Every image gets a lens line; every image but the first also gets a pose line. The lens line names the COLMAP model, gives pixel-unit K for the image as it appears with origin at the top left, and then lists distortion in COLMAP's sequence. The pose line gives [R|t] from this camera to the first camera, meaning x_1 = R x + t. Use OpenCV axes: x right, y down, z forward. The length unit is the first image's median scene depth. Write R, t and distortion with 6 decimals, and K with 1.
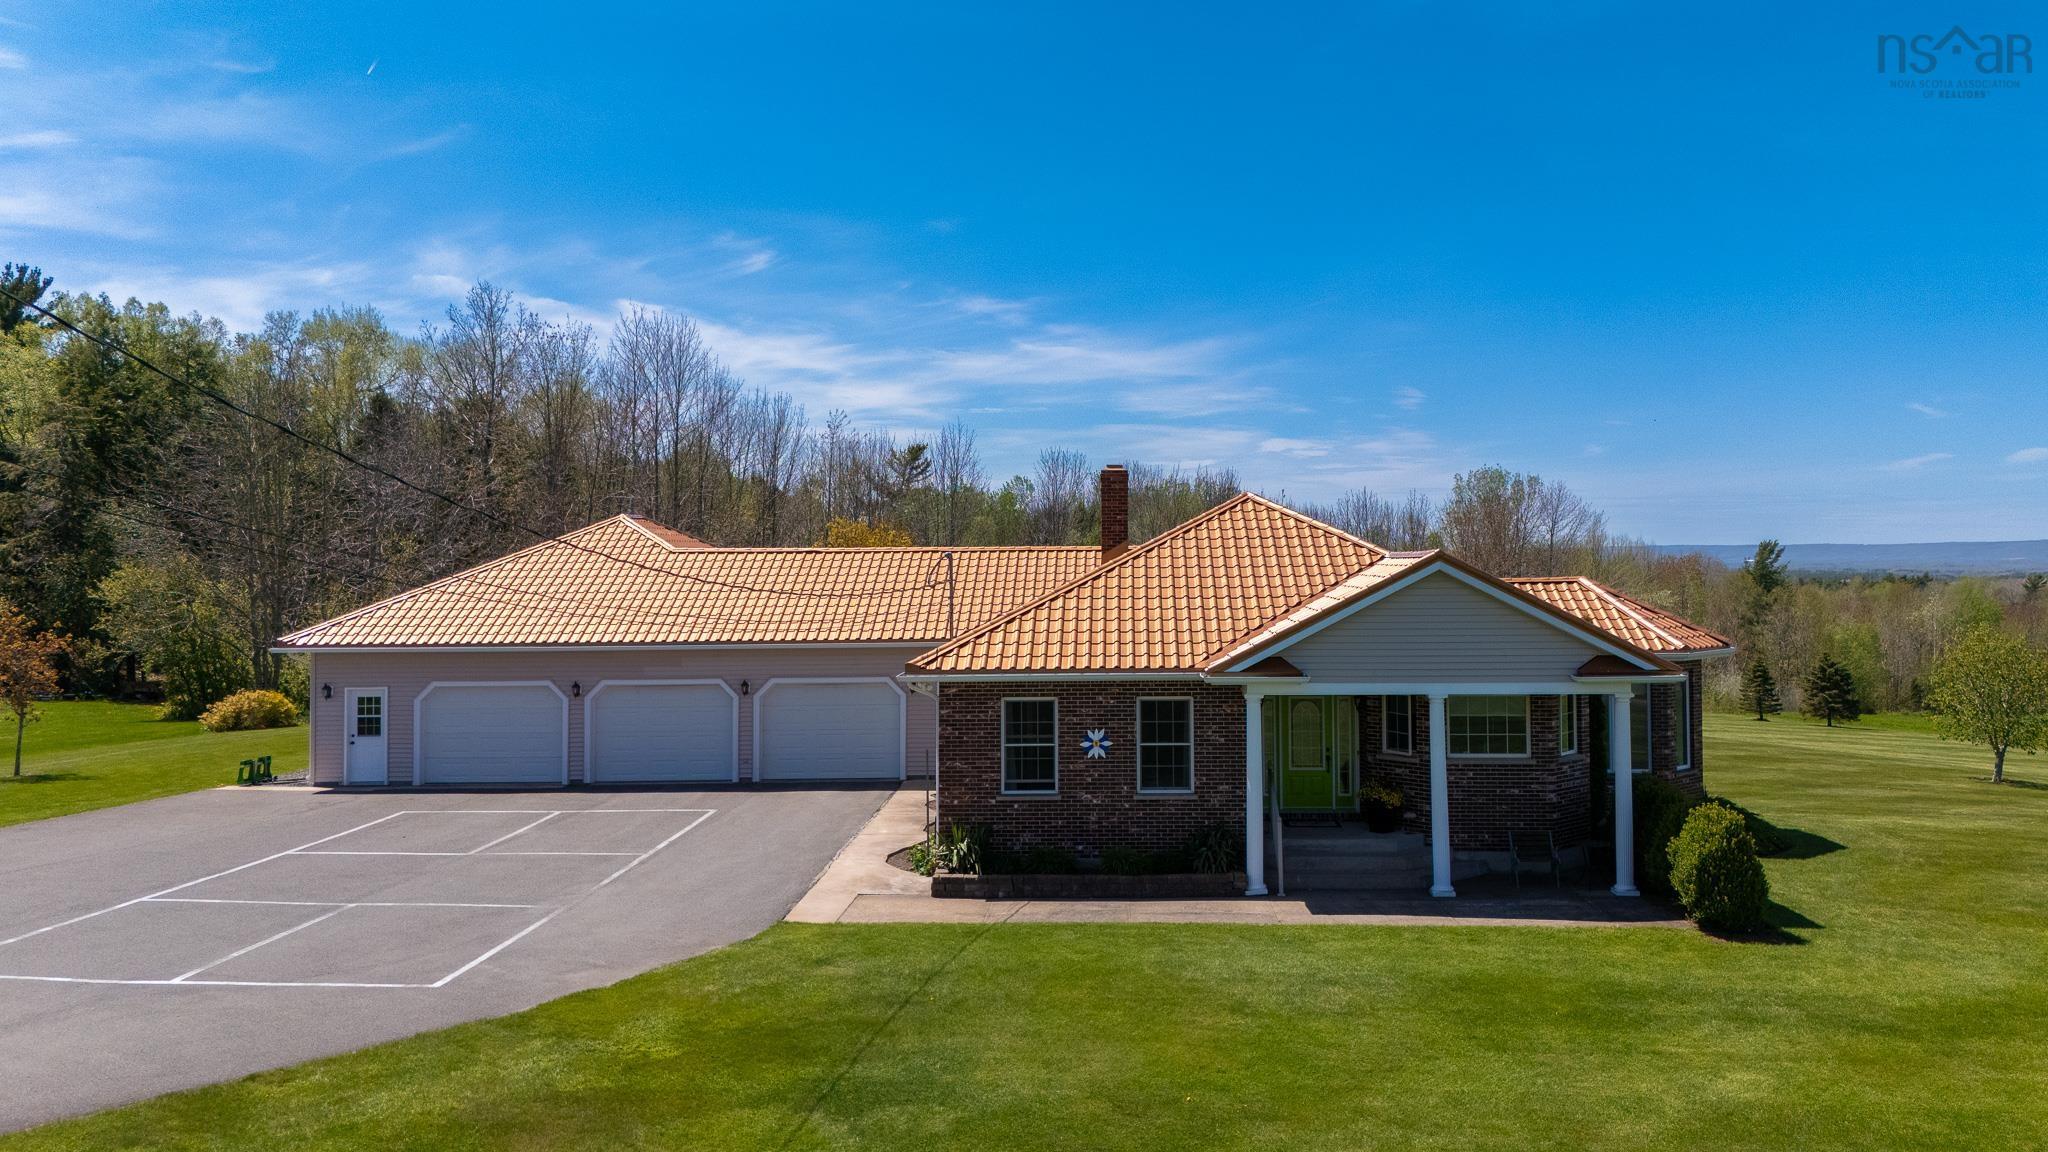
lens RADIAL K [[1607.7, 0, 1024.0], [0, 1607.7, 576.0], [0, 0, 1]] dist [0.081965, -0.000943]
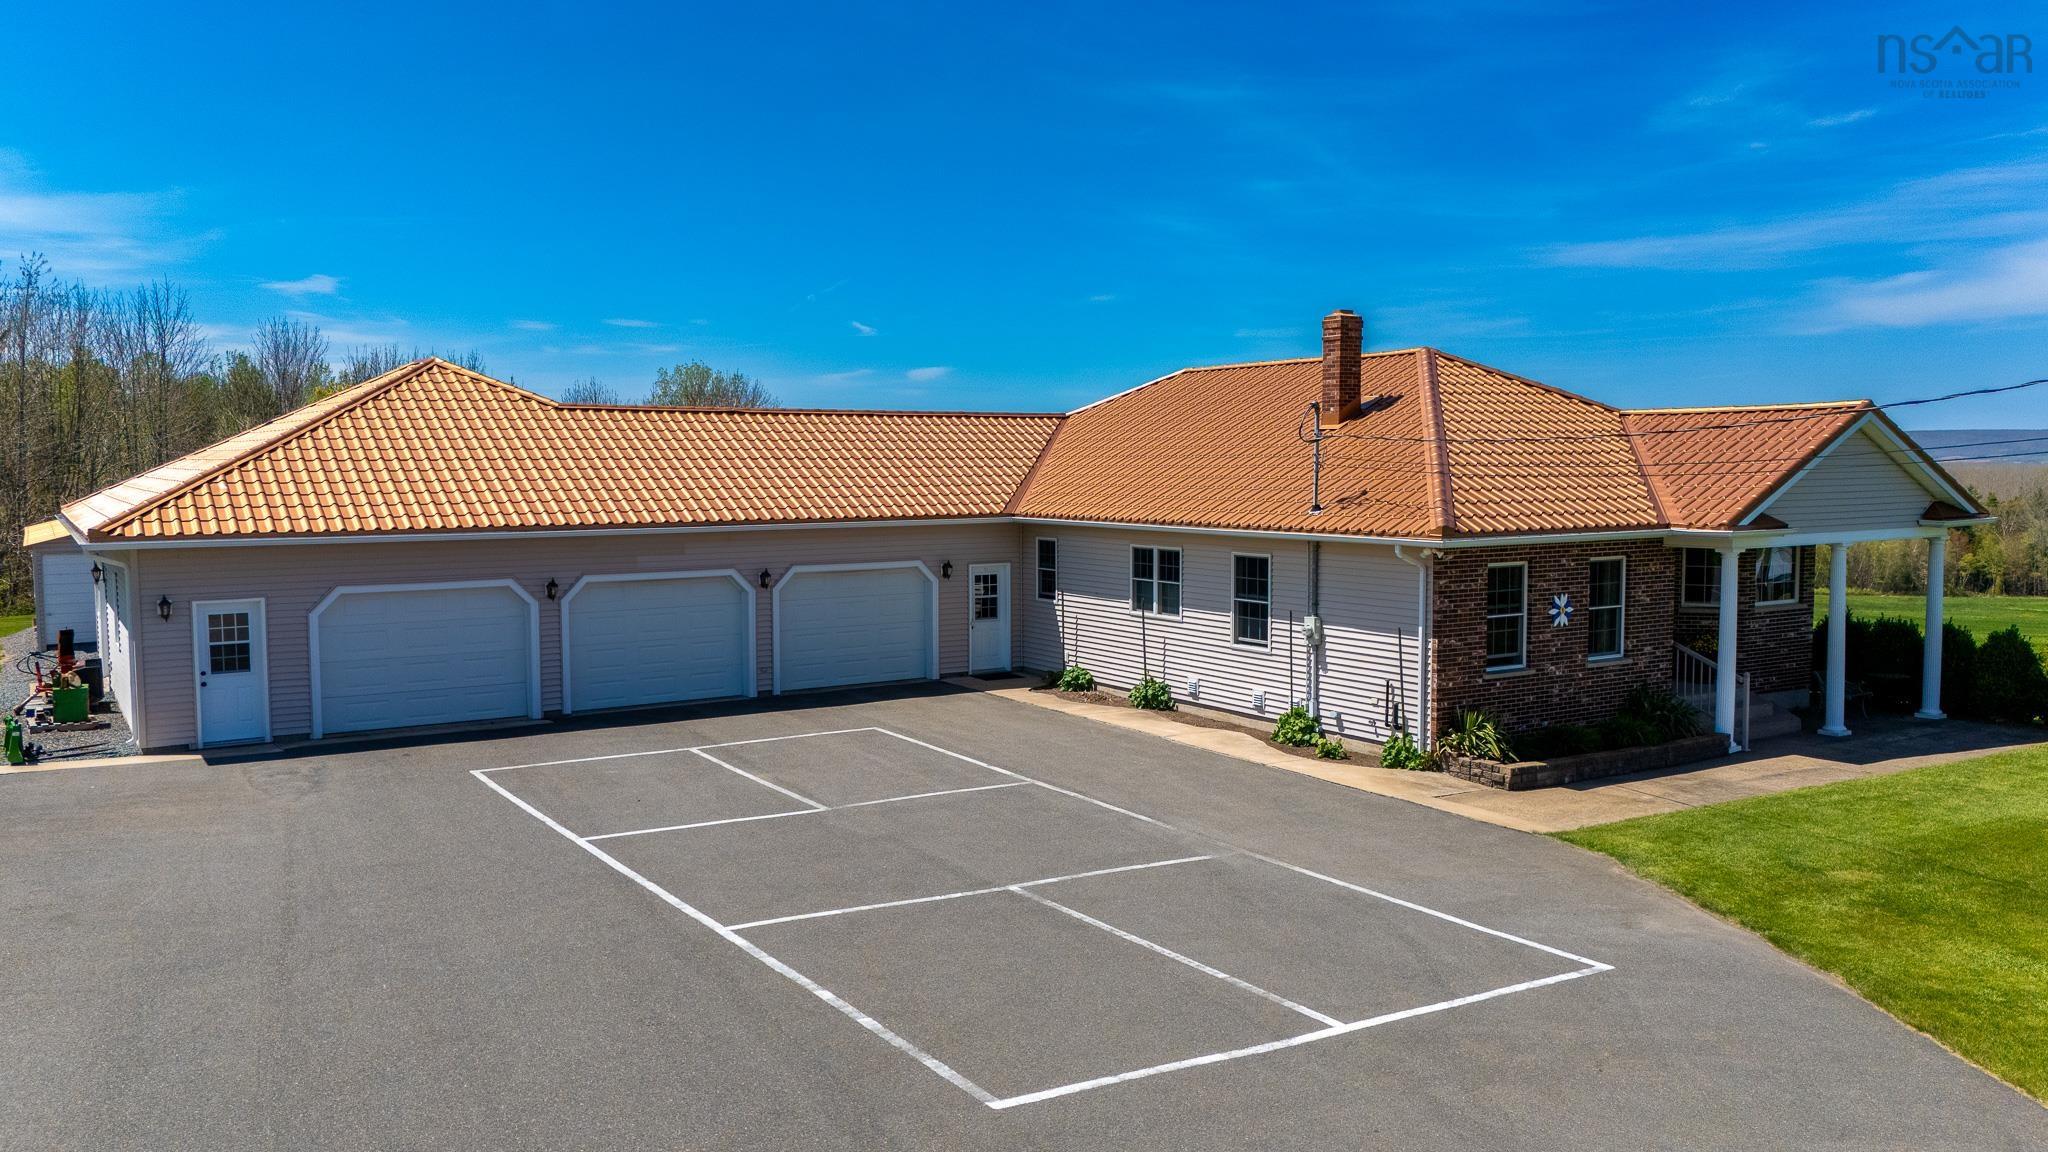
lens RADIAL K [[1524.3, 0, 1024.0], [0, 1524.3, 576.0], [0, 0, 1]] dist [0.075941, -0.000197]
pose [[0.845575, -0.039827, 0.532368, -0.467474], [0.003364, 0.997591, 0.069287, 0.015932], [-0.533845, -0.056796, 0.843672, 0.293687]]
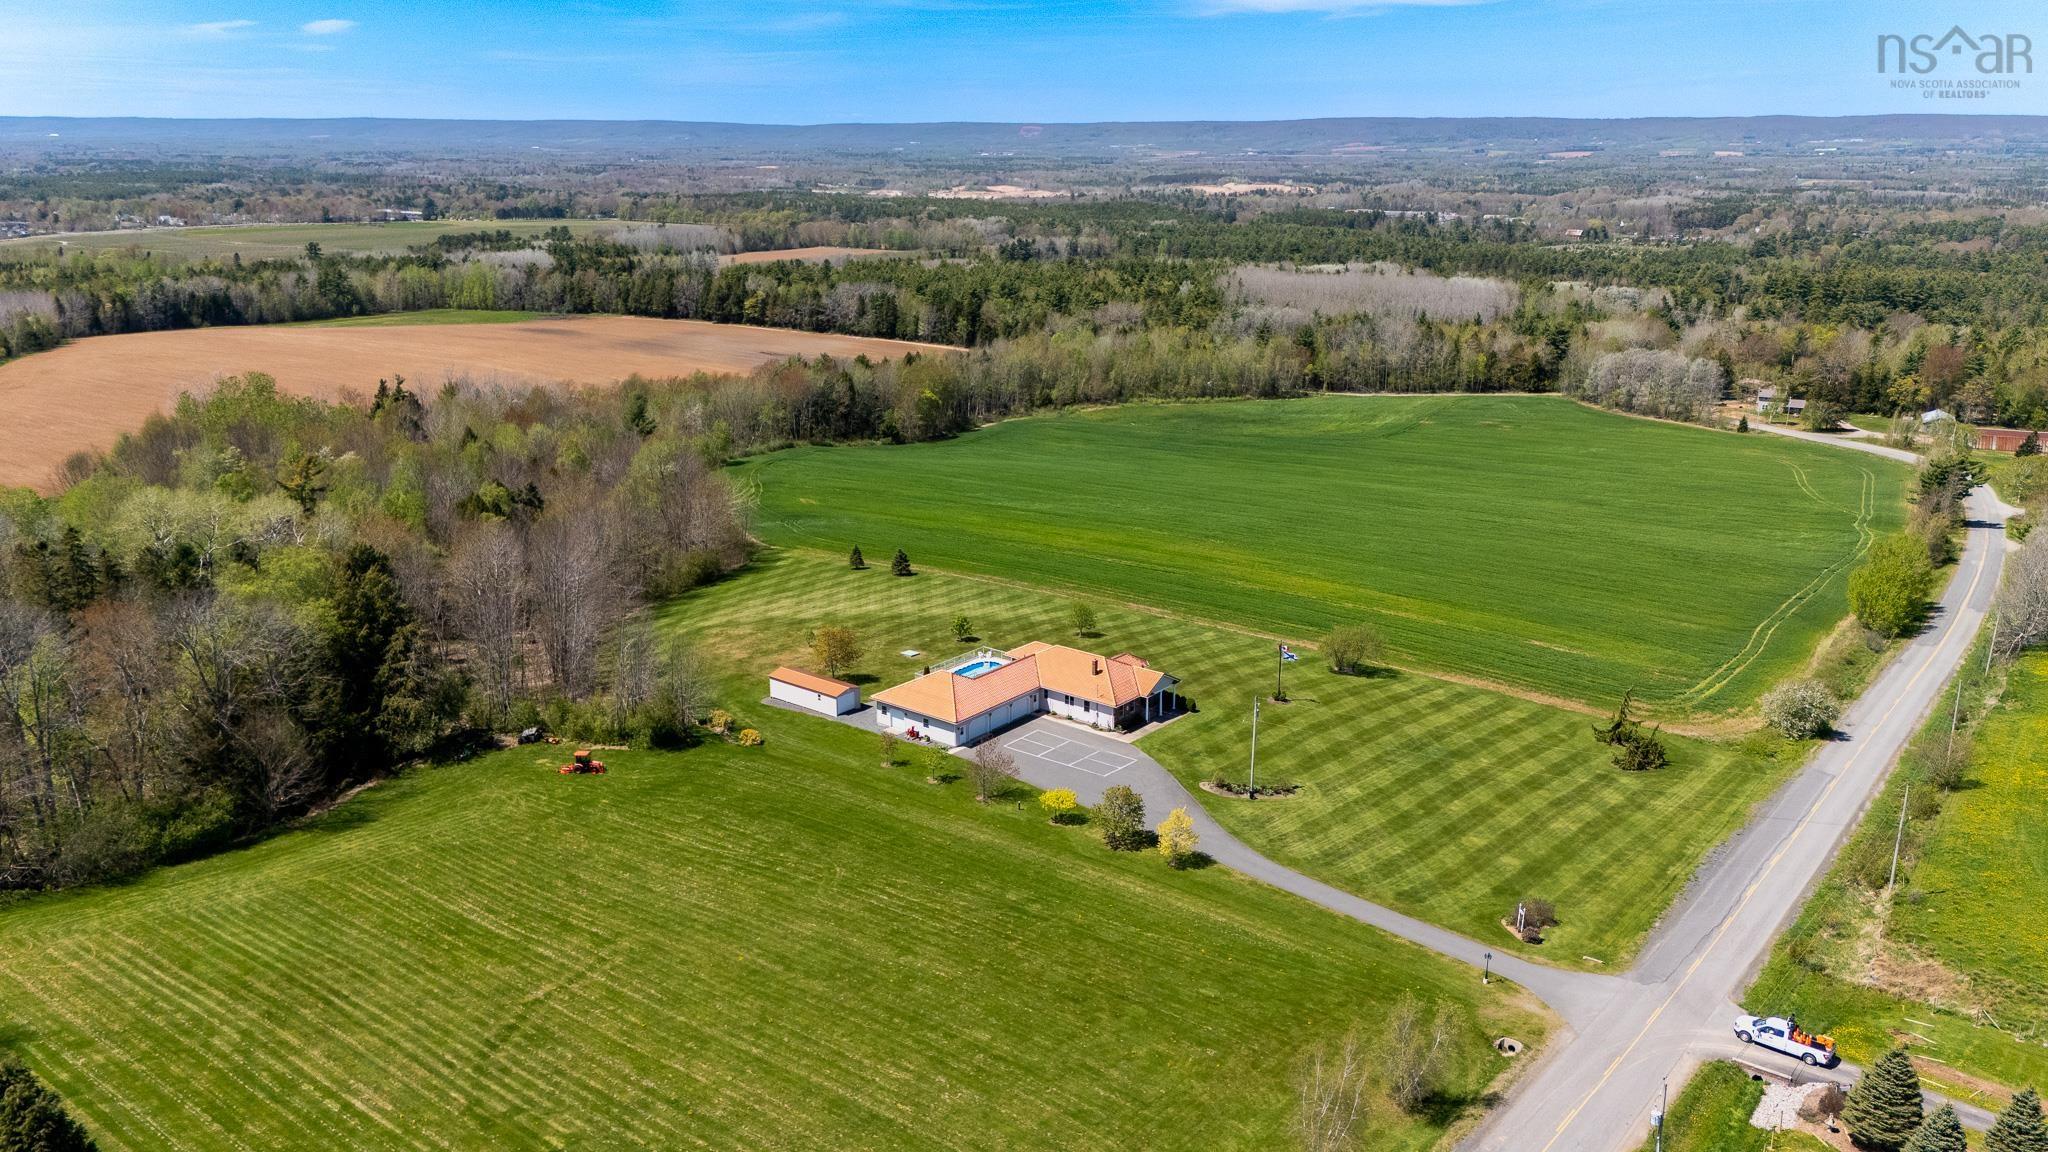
lens RADIAL K [[1607.7, 0, 1024.0], [0, 1607.7, 576.0], [0, 0, 1]] dist [0.081965, -0.000943]
pose [[0.623249, -0.211545, 0.752867, -3.736188], [-0.001615, 0.962367, 0.271748, -1.631898], [-0.782022, -0.170583, 0.599453, -1.910081]]
